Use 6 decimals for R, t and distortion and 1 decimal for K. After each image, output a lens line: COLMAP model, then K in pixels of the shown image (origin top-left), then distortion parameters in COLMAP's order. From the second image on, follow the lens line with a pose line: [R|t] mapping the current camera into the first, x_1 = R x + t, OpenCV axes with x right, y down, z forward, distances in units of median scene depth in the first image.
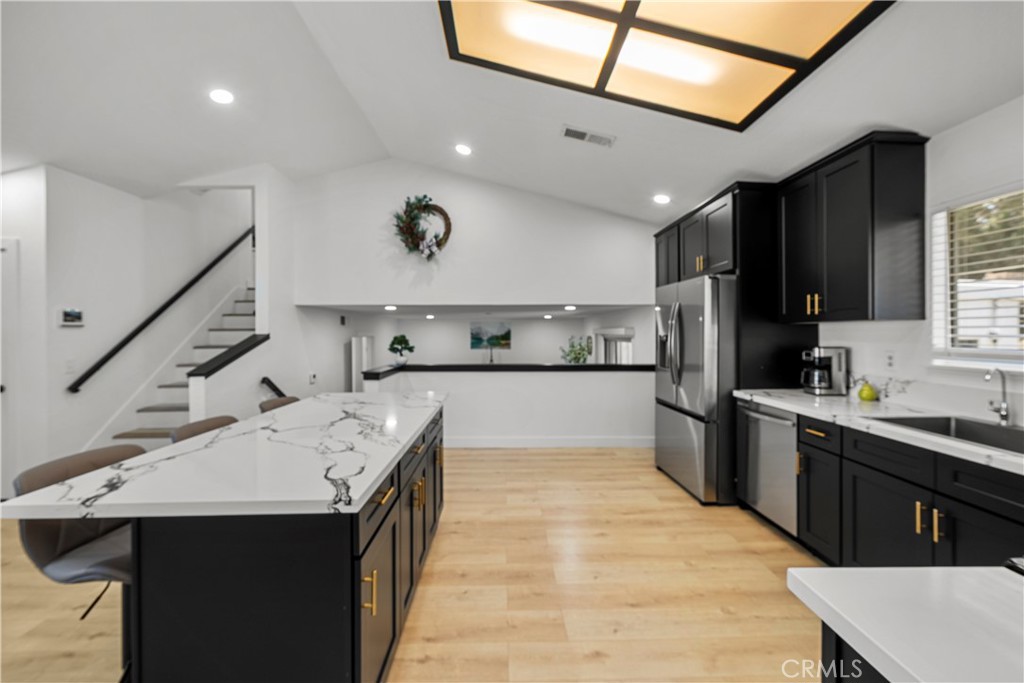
lens RADIAL K [[397.6, 0, 512.0], [0, 397.6, 341.5], [0, 0, 1]] dist [-0.000807, -0.000043]
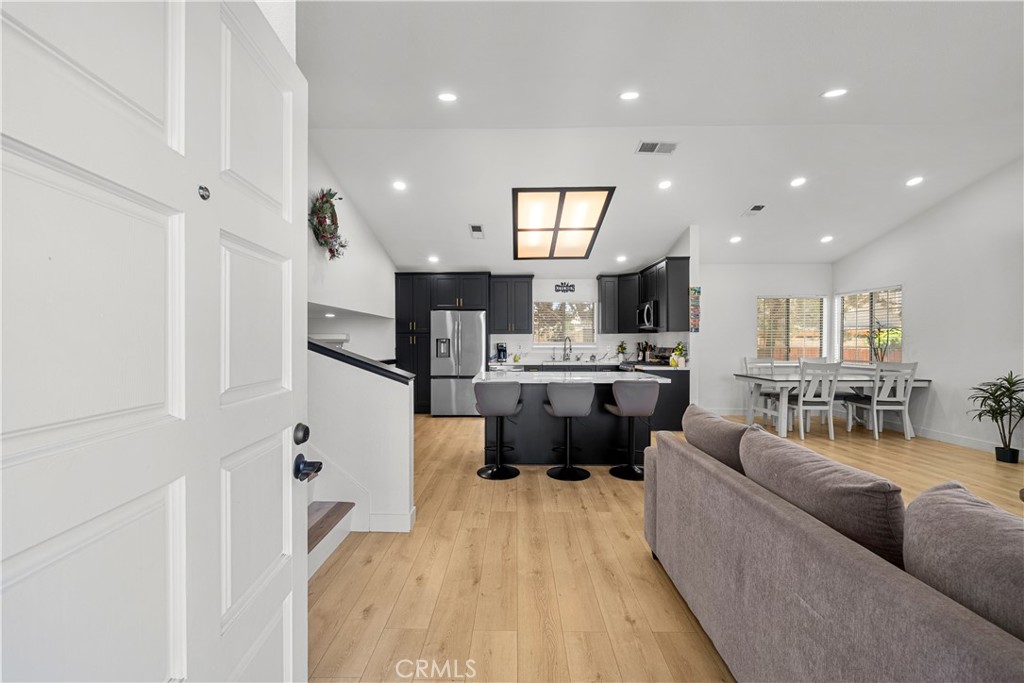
lens RADIAL K [[400.9, 0, 509.5], [0, 400.9, 344.5], [0, 0, 1]] dist [-0.001635, 0.000042]
pose [[0.036238, -0.006121, 0.999324, -1.336394], [0.018975, 0.999805, 0.005436, 0.007506], [-0.999163, 0.018766, 0.036347, 0.614035]]
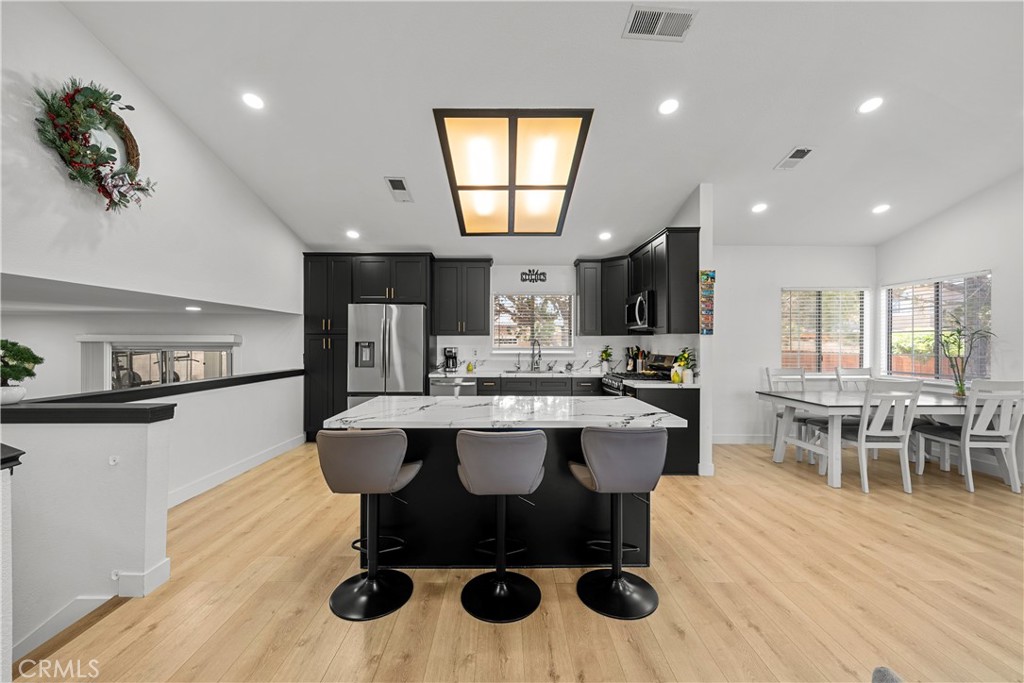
lens RADIAL K [[397.6, 0, 512.0], [0, 397.6, 341.5], [0, 0, 1]] dist [-0.000807, -0.000043]
pose [[0.005424, 0.003304, 0.999980, -0.878367], [0.016018, 0.999866, -0.003391, -0.003149], [-0.999857, 0.016037, 0.005370, 0.488095]]
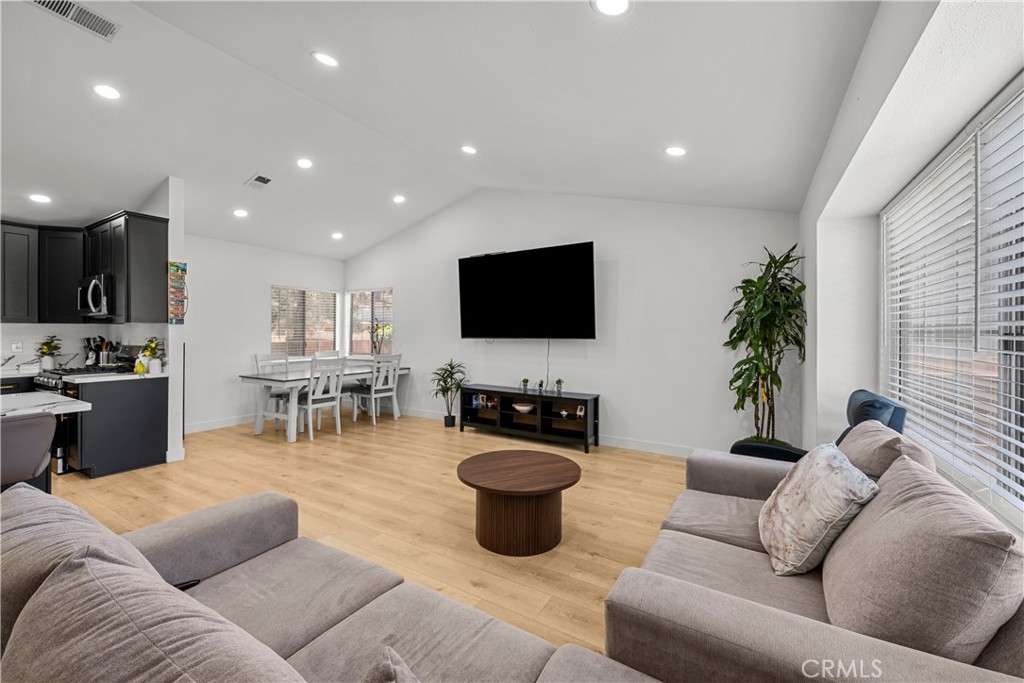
lens RADIAL K [[403.4, 0, 512.3], [0, 403.4, 331.4], [0, 0, 1]] dist [-0.001156, -0.000229]
pose [[-0.847720, 0.001588, 0.530441, -1.174848], [0.008780, 0.999901, 0.011038, -0.001541], [-0.530371, 0.014014, -0.847650, 0.427202]]
